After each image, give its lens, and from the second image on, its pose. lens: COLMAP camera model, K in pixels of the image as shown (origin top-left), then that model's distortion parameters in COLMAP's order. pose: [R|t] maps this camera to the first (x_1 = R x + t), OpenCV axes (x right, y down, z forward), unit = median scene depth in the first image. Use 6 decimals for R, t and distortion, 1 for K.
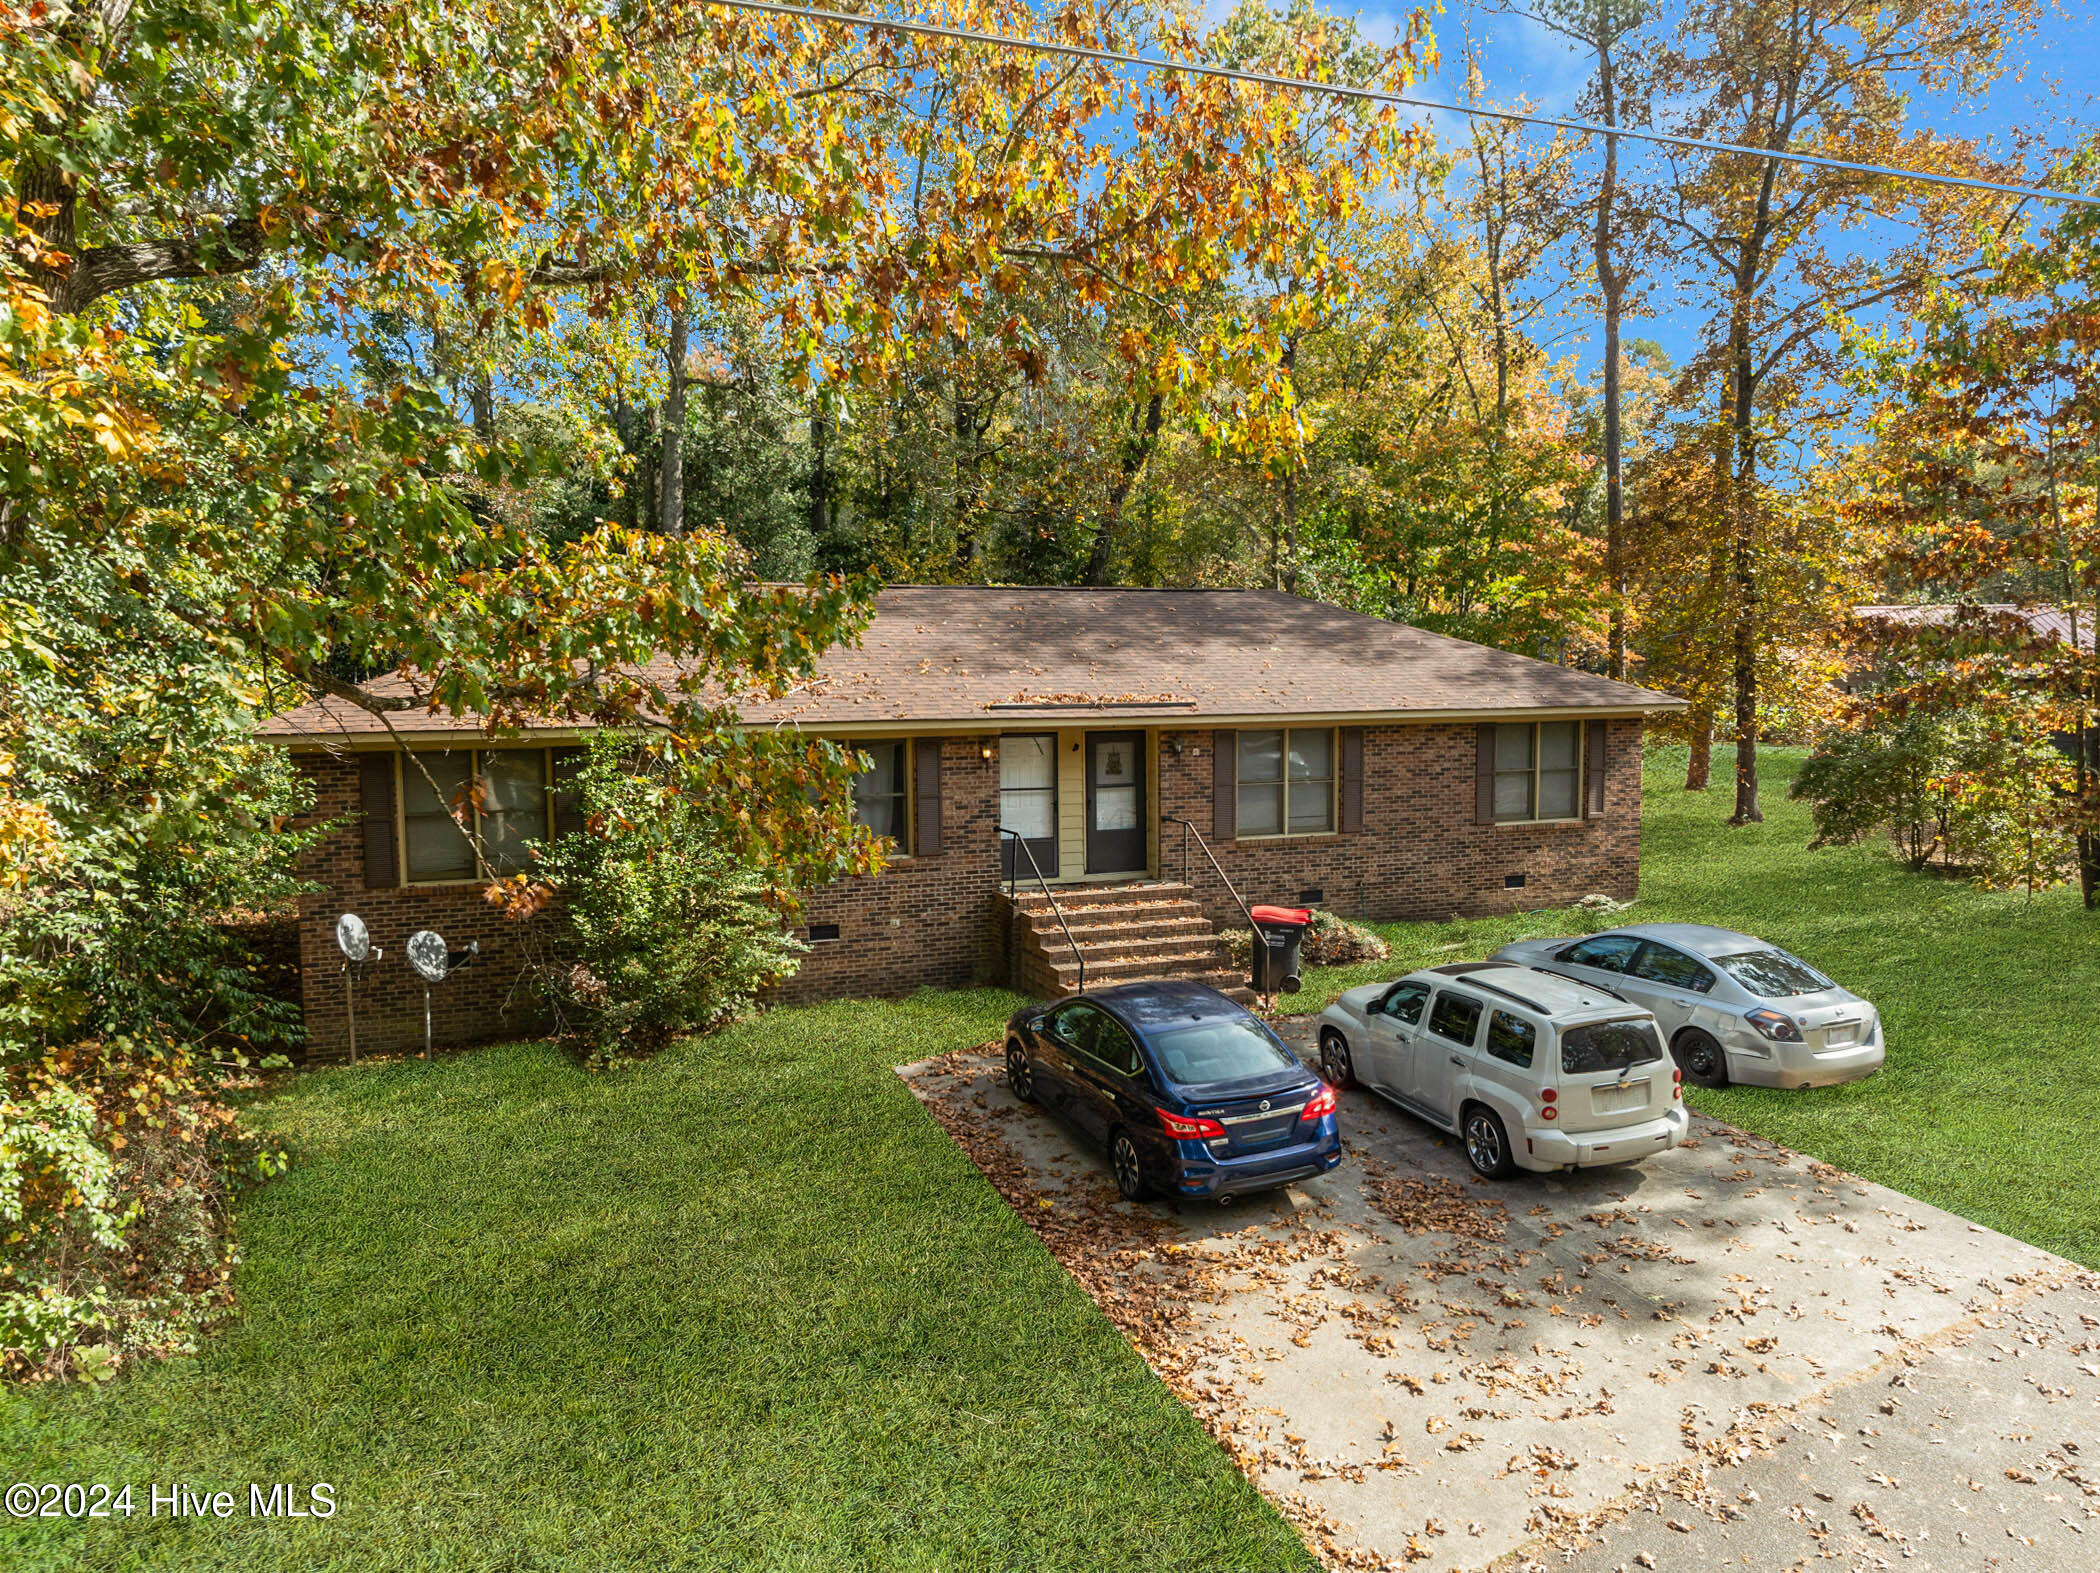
lens RADIAL K [[1478.6, 0, 1048.7], [0, 1478.6, 794.3], [0, 0, 1]] dist [-0.024233, 0.001990]
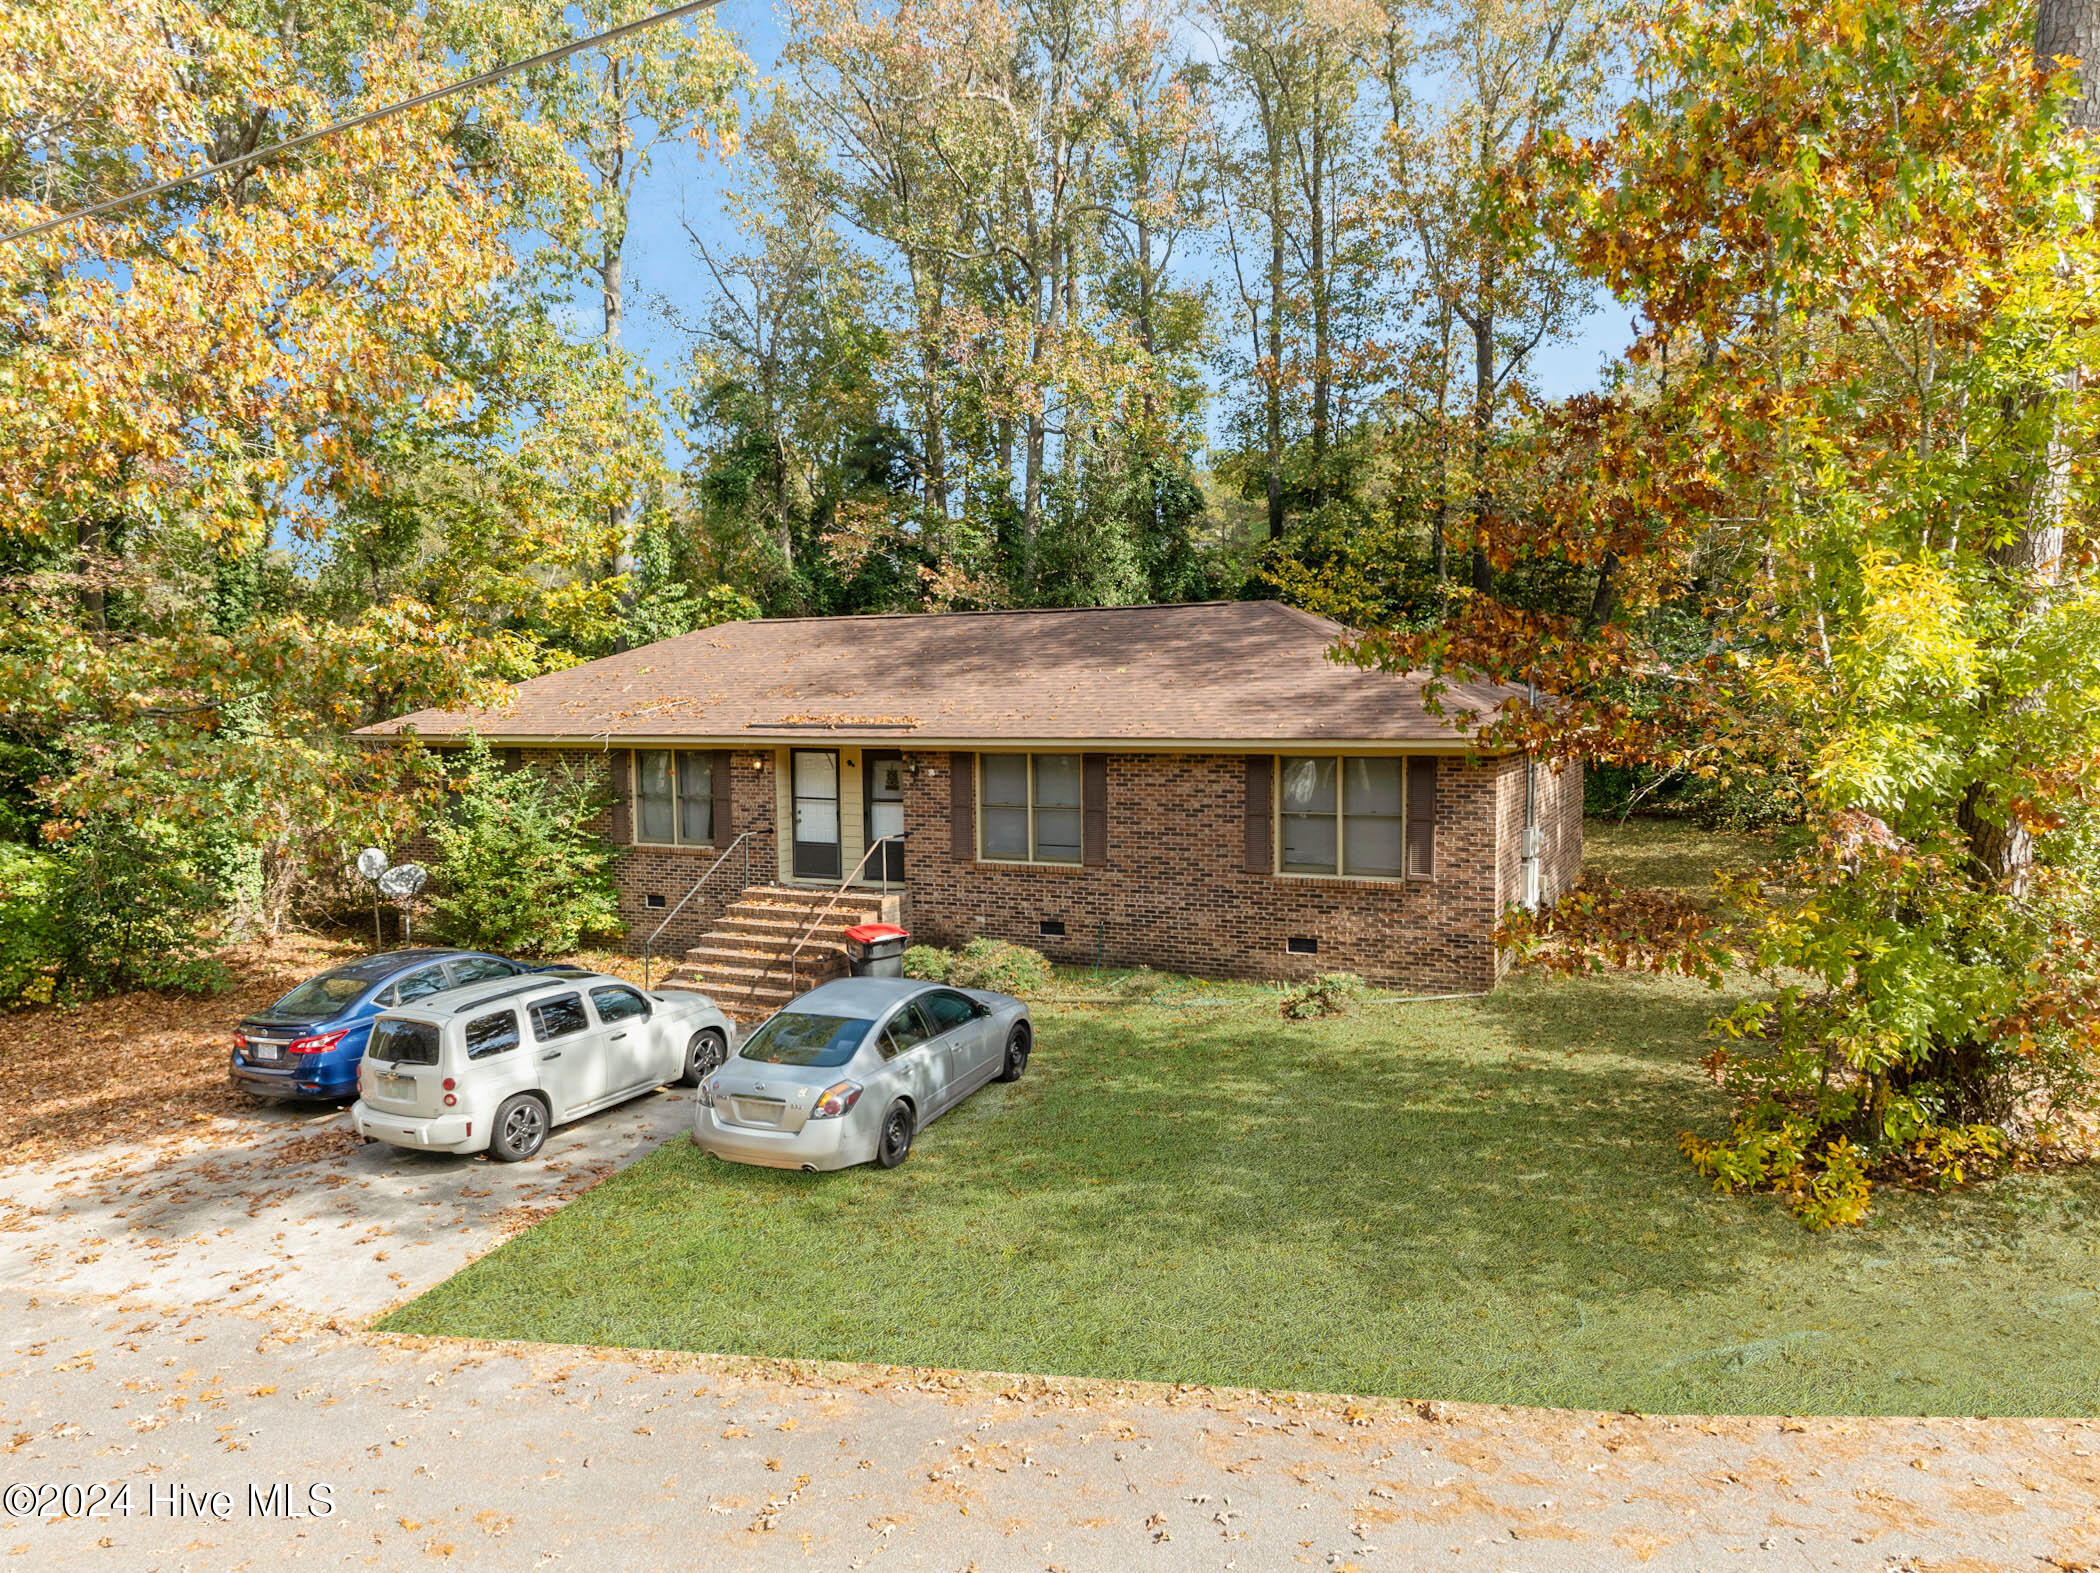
lens RADIAL K [[1478.6, 0, 1048.7], [0, 1478.6, 794.3], [0, 0, 1]] dist [-0.024233, 0.001990]
pose [[0.675155, 0.056053, -0.735544, 0.932750], [-0.053962, 0.998190, 0.026536, -0.046140], [0.735700, 0.021775, 0.676957, 0.362584]]
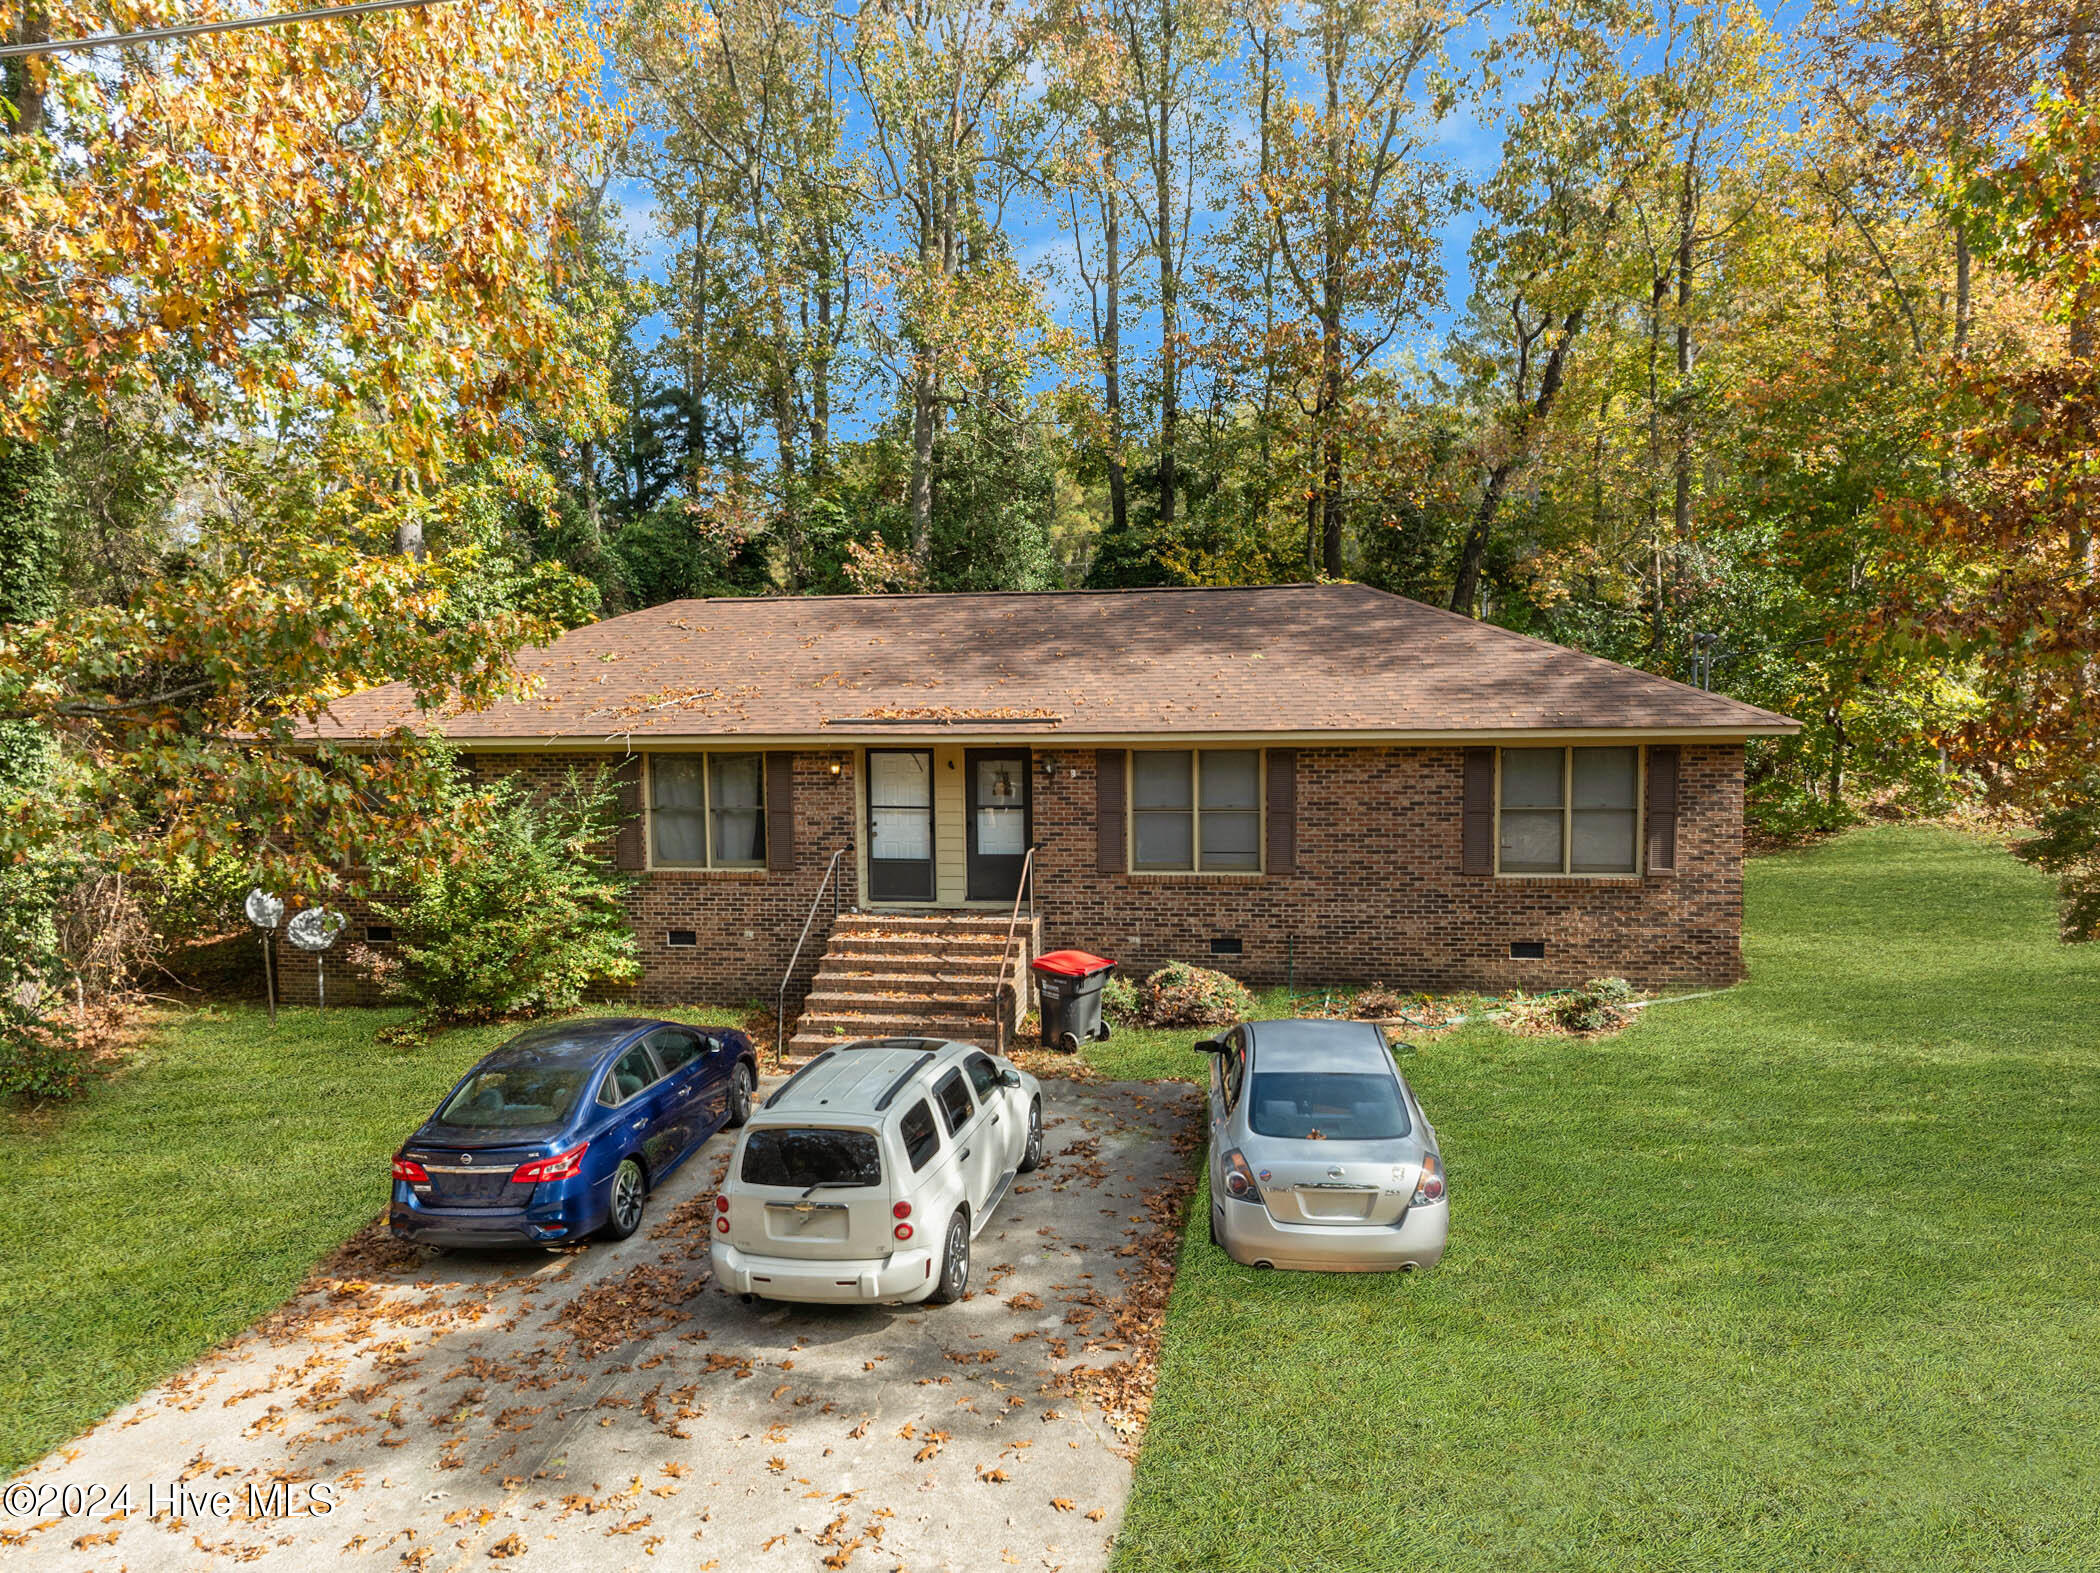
lens RADIAL K [[1478.6, 0, 1048.7], [0, 1478.6, 794.3], [0, 0, 1]] dist [-0.024233, 0.001990]
pose [[0.863238, 0.037790, -0.503381, 0.546997], [-0.035496, 0.999270, 0.014146, -0.028673], [0.503548, 0.005657, 0.863949, 0.218597]]
